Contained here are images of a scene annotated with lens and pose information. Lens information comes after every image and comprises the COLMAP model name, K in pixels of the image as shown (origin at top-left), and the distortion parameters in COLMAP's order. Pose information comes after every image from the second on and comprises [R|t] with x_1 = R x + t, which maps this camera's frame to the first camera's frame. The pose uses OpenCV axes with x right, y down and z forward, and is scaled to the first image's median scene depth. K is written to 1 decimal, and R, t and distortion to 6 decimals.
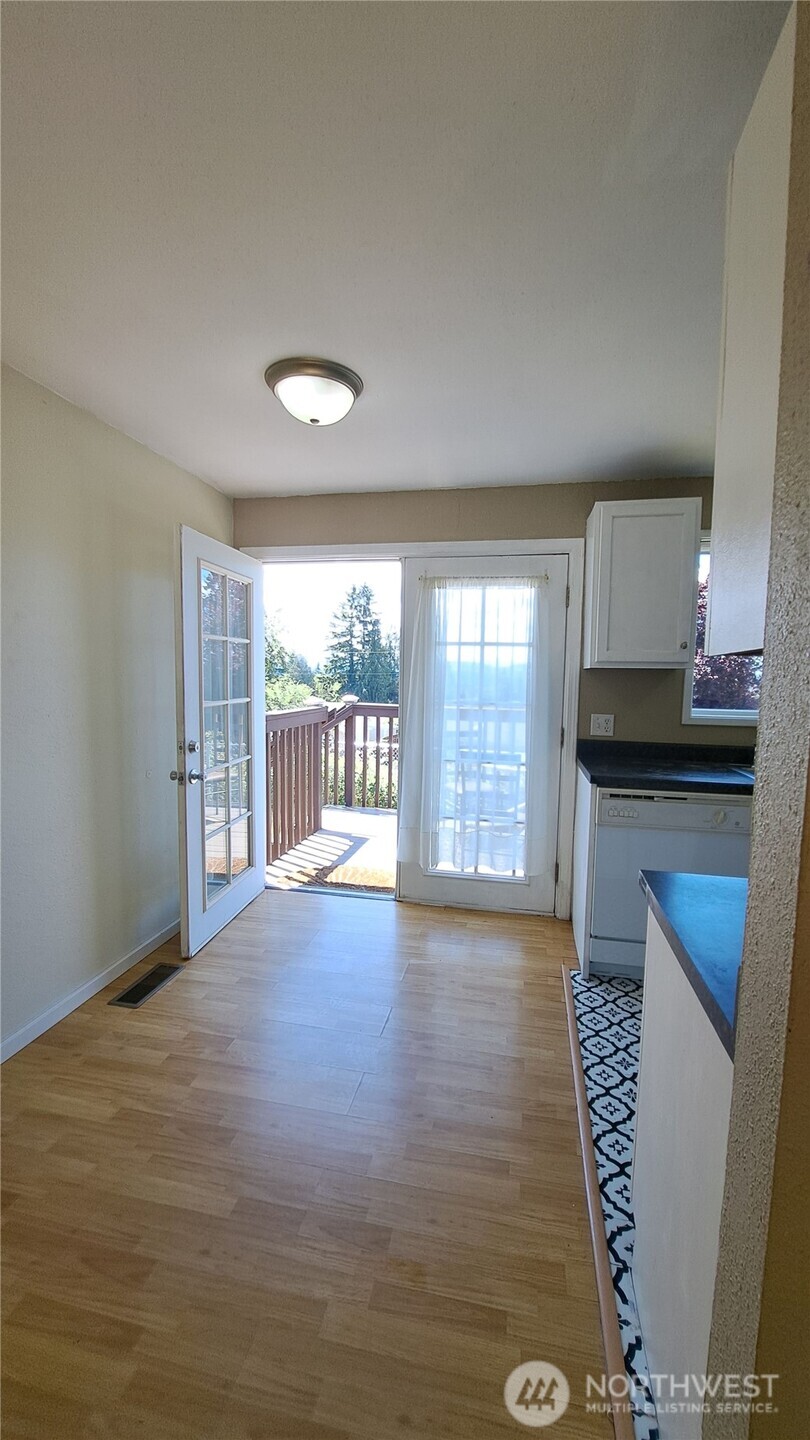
lens RADIAL K [[571.3, 0, 409.0], [0, 571.3, 722.3], [0, 0, 1]] dist [-0.014221, -0.000576]
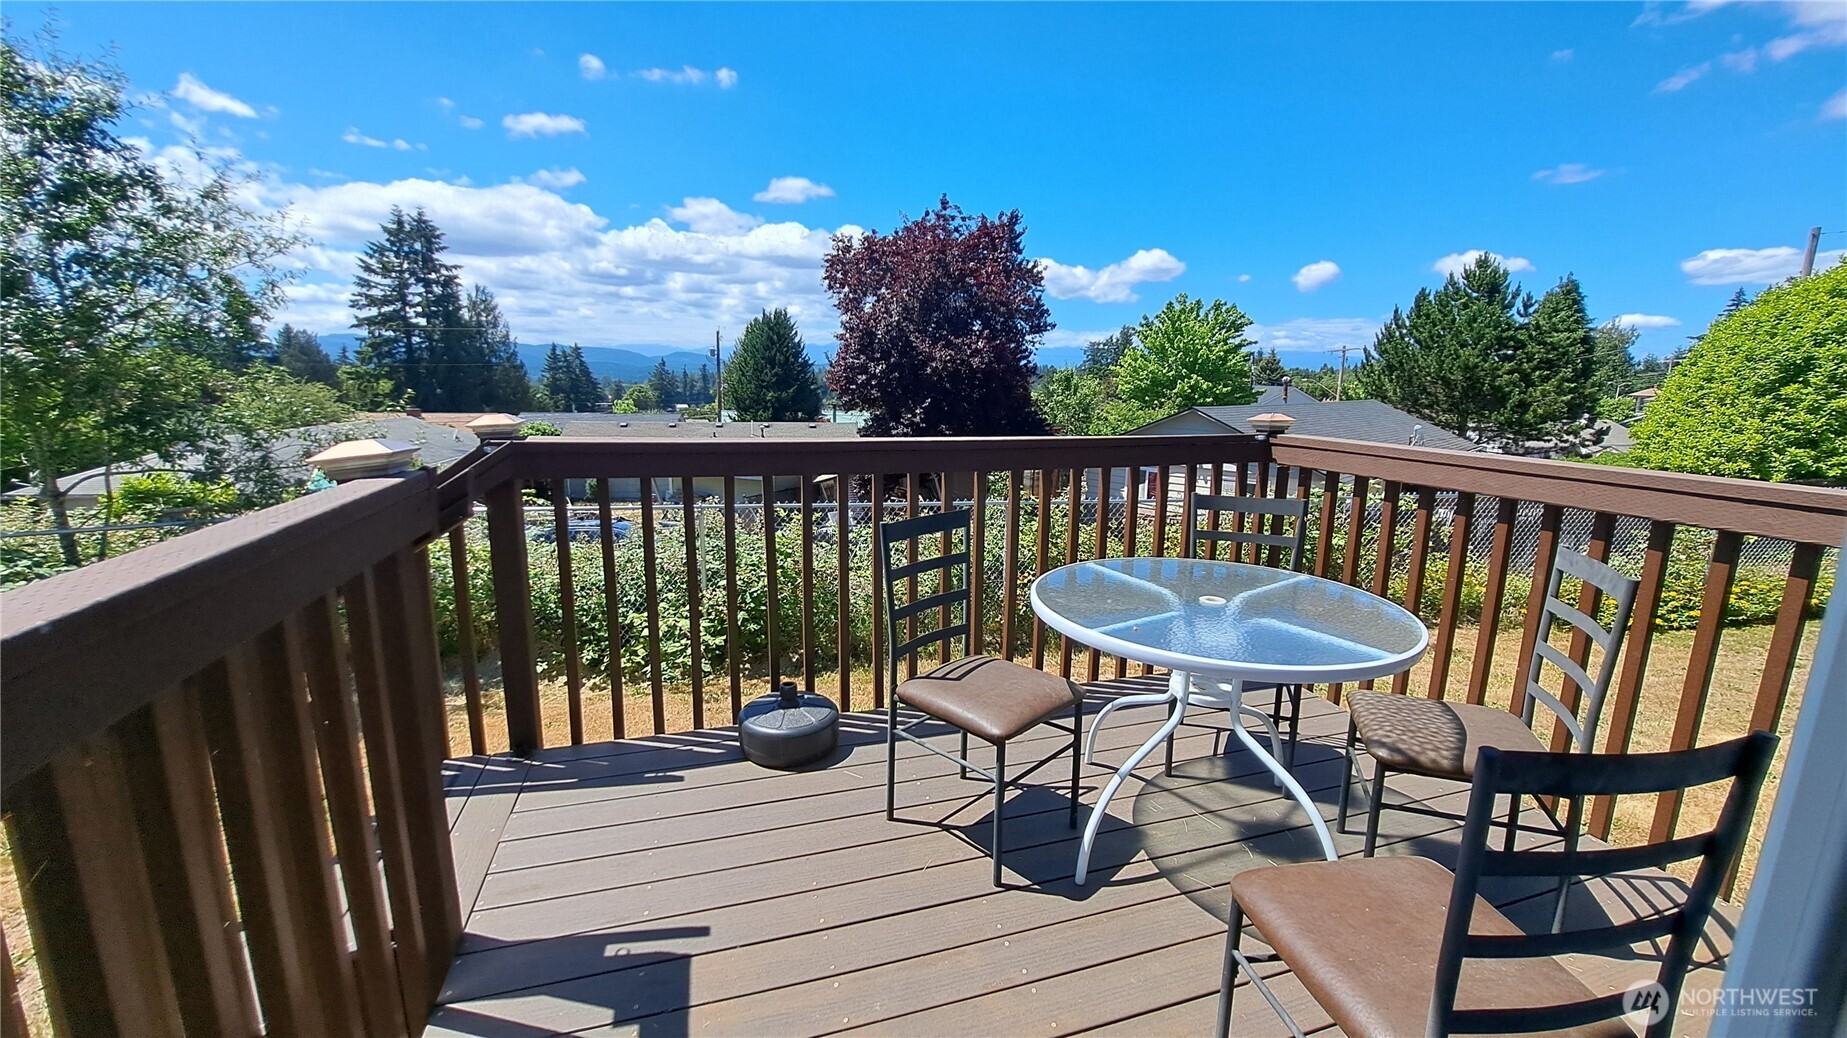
lens RADIAL K [[732.8, 0, 931.1], [0, 732.8, 513.5], [0, 0, 1]] dist [-0.014221, -0.000576]
pose [[0.871446, -0.096773, 0.480849, -0.167467], [0.040401, 0.991174, 0.126260, -0.082698], [-0.488824, -0.090602, 0.867665, 0.958845]]
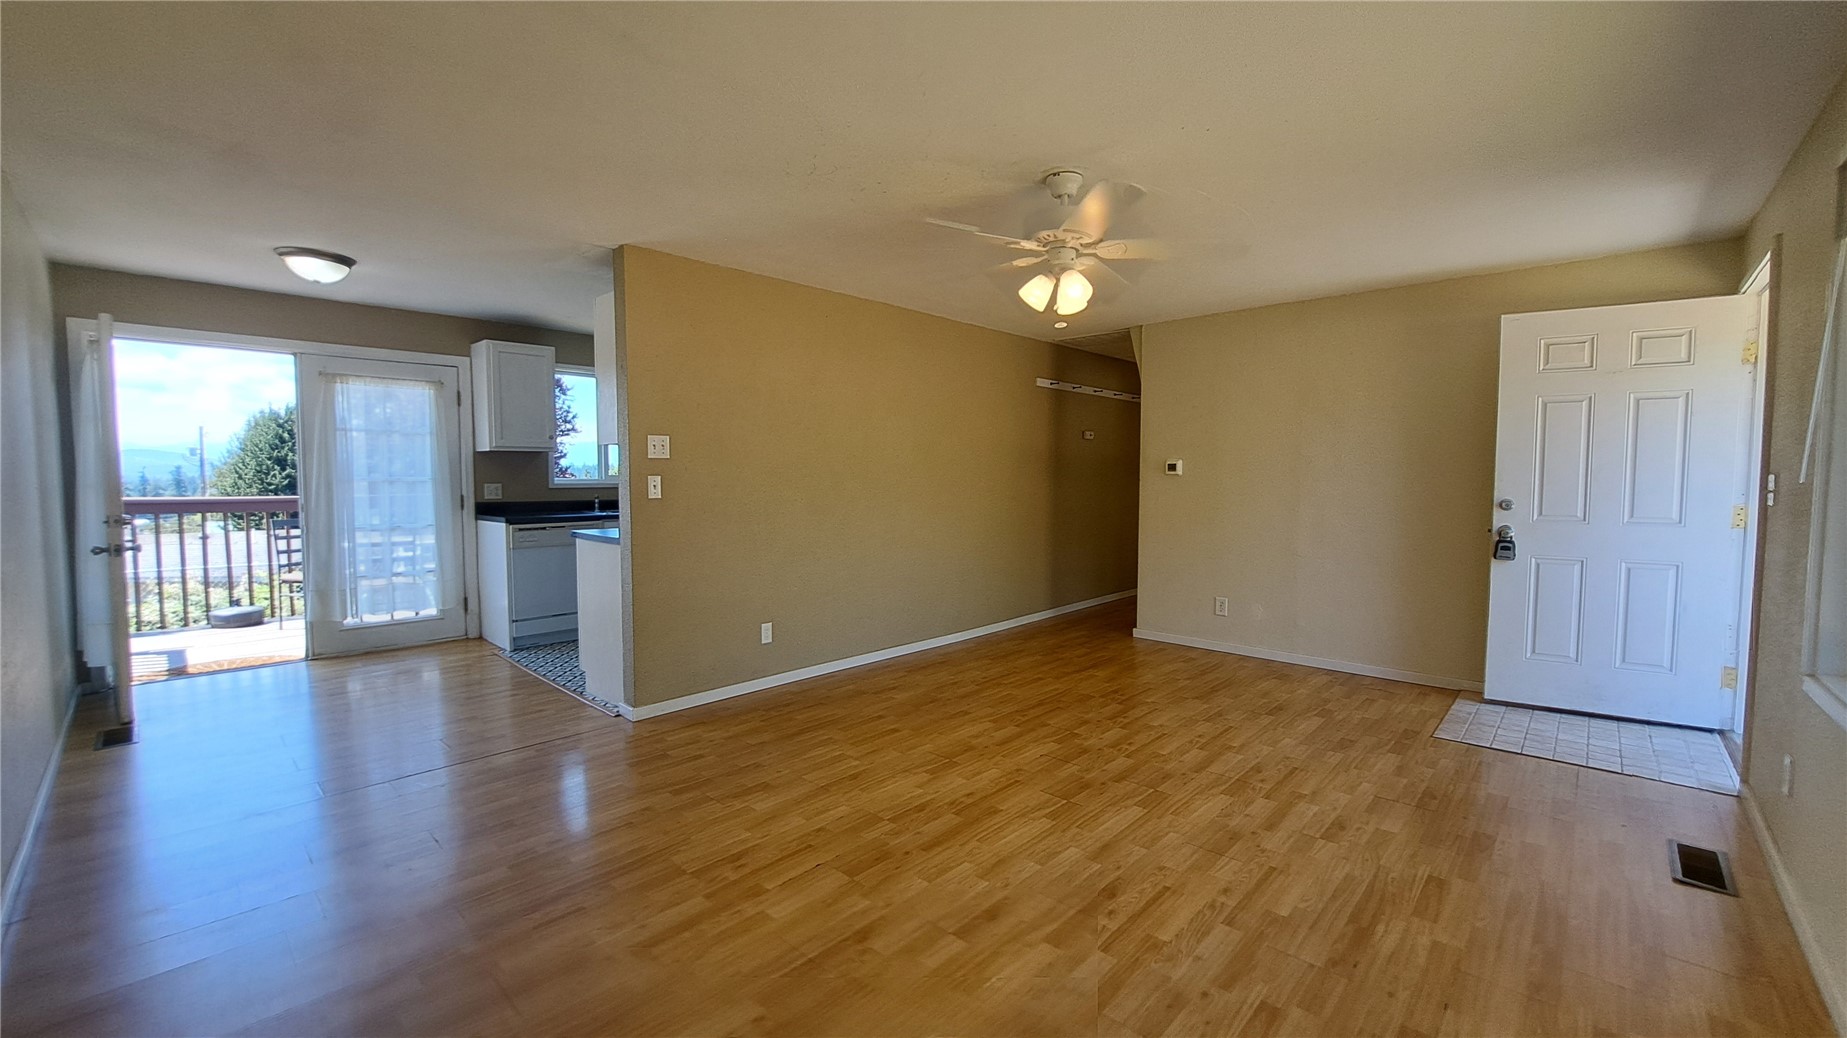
lens RADIAL K [[732.8, 0, 931.1], [0, 732.8, 513.5], [0, 0, 1]] dist [-0.014221, -0.000576]
pose [[0.518228, -0.063169, 0.852907, -0.613062], [0.078776, 0.996555, 0.025943, 0.093711], [-0.851607, 0.053744, 0.521419, -0.820292]]
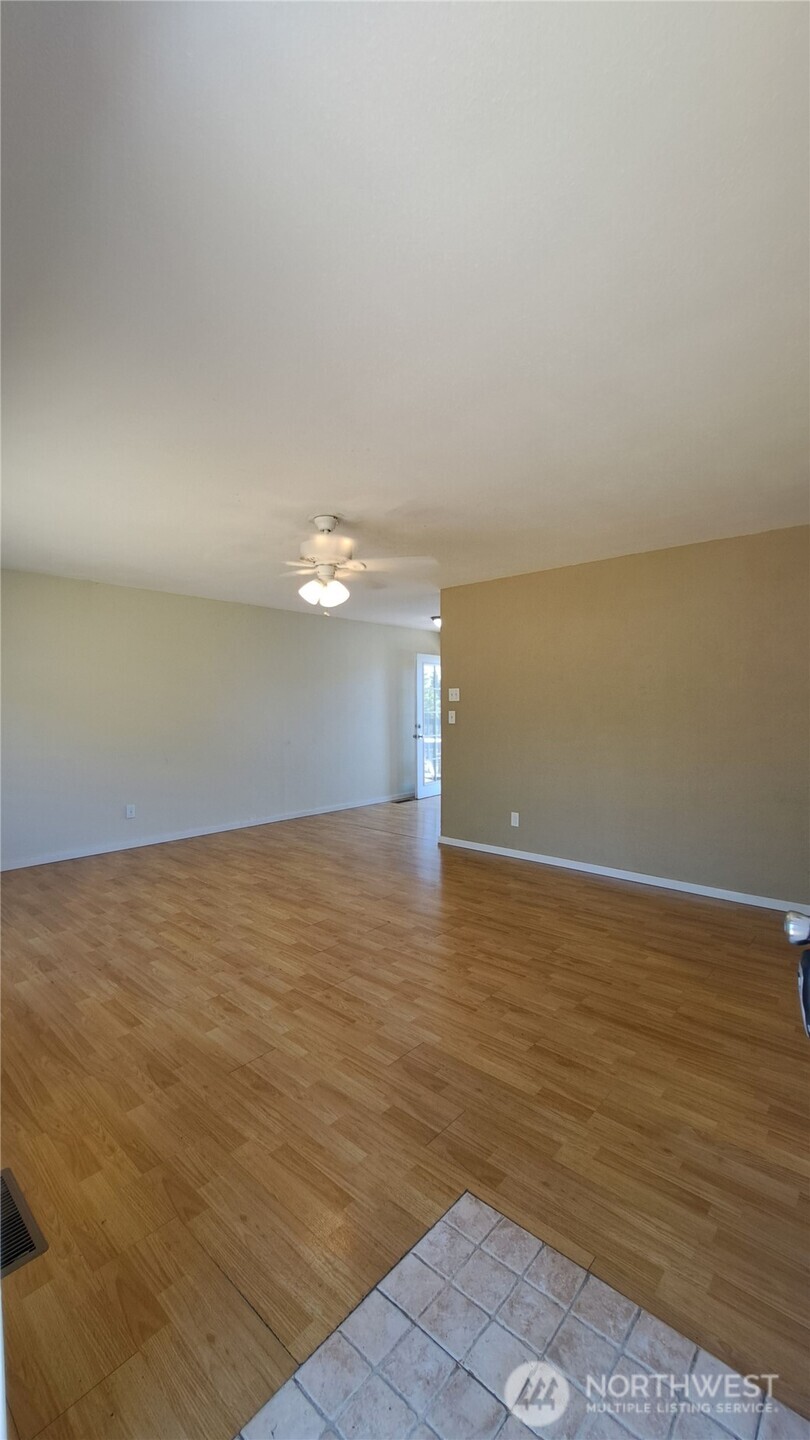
lens RADIAL K [[571.3, 0, 409.0], [0, 571.3, 722.3], [0, 0, 1]] dist [-0.014221, -0.000576]
pose [[0.866388, -0.006862, -0.499325, 0.871967], [-0.023883, 0.998192, -0.055158, 0.155332], [0.498801, 0.059714, 0.864657, -1.320207]]
